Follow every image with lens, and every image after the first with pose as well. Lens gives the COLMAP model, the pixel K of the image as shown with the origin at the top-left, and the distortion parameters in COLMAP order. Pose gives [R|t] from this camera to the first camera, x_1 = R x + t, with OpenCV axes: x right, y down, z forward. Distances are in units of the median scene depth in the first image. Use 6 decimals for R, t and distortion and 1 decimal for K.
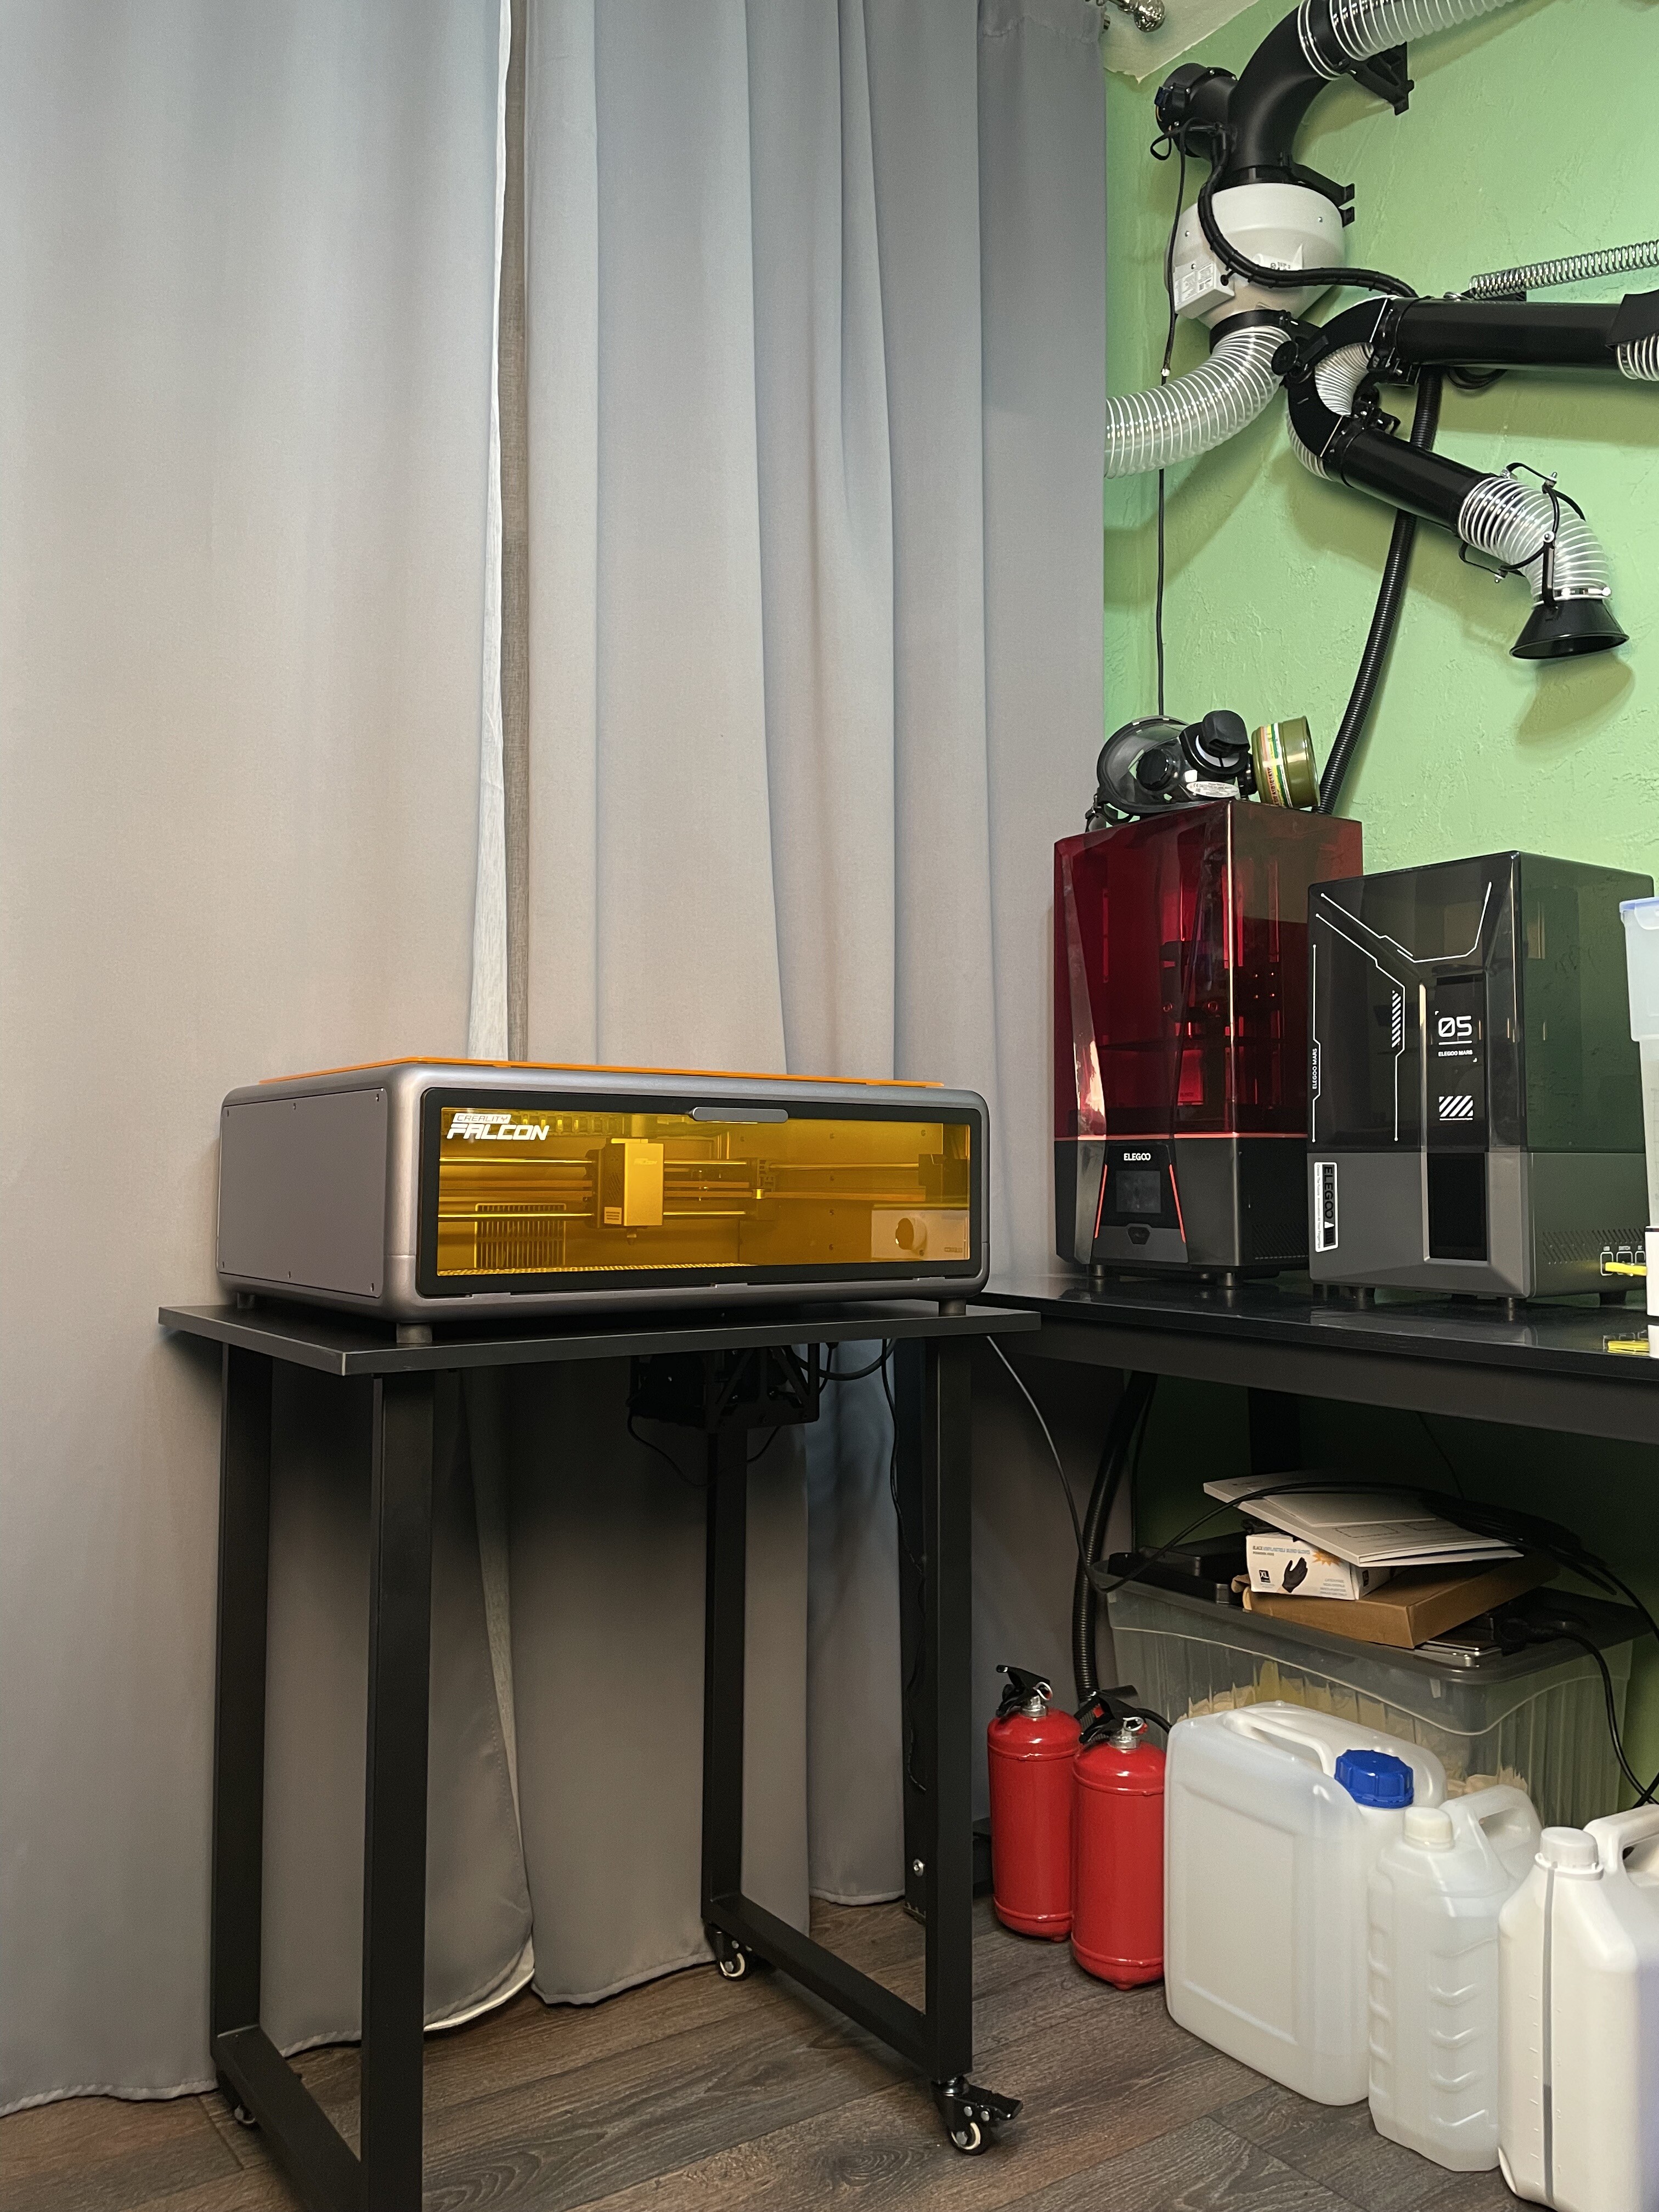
lens RADIAL K [[1667.1, 0, 829.5], [0, 1667.1, 1106.0], [0, 0, 1]] dist [0.001226, 0.000895]
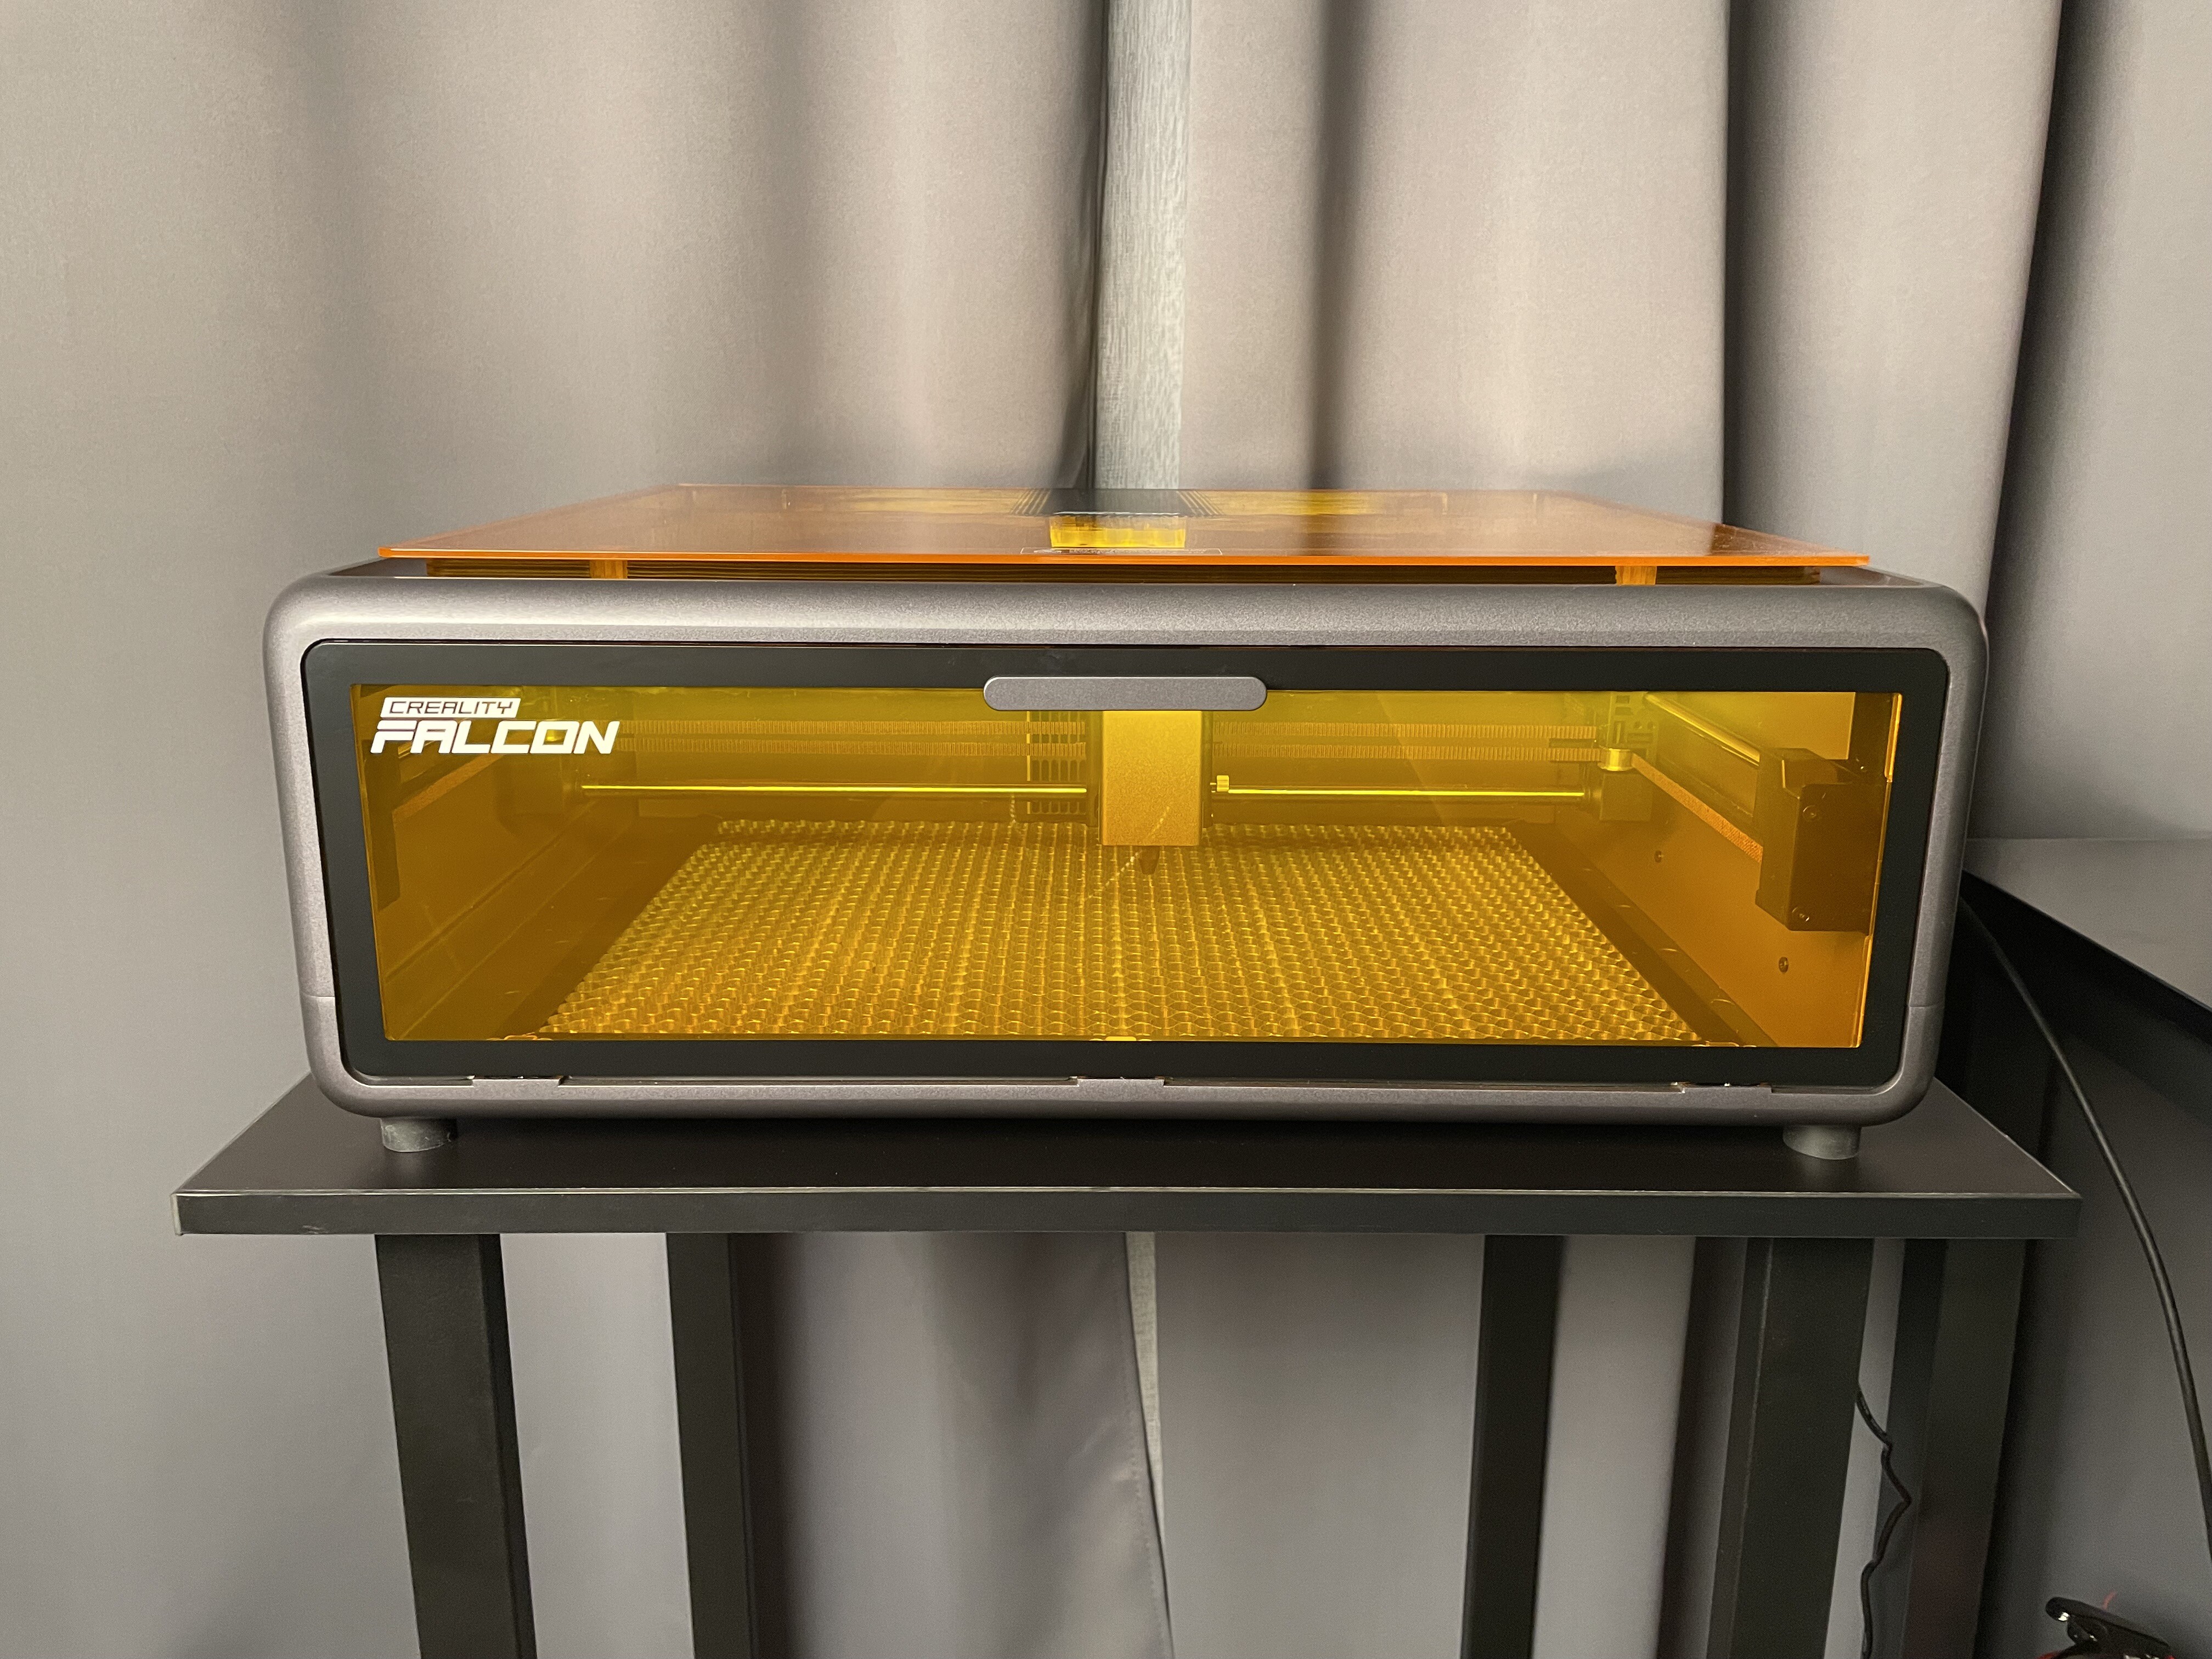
lens RADIAL K [[1667.1, 0, 1106.0], [0, 1667.1, 829.5], [0, 0, 1]] dist [0.001226, 0.000895]
pose [[0.814806, 0.151462, -0.559599, 0.180105], [0.018548, 0.957963, 0.286292, -0.083150], [0.579437, -0.243652, 0.777744, 0.743361]]
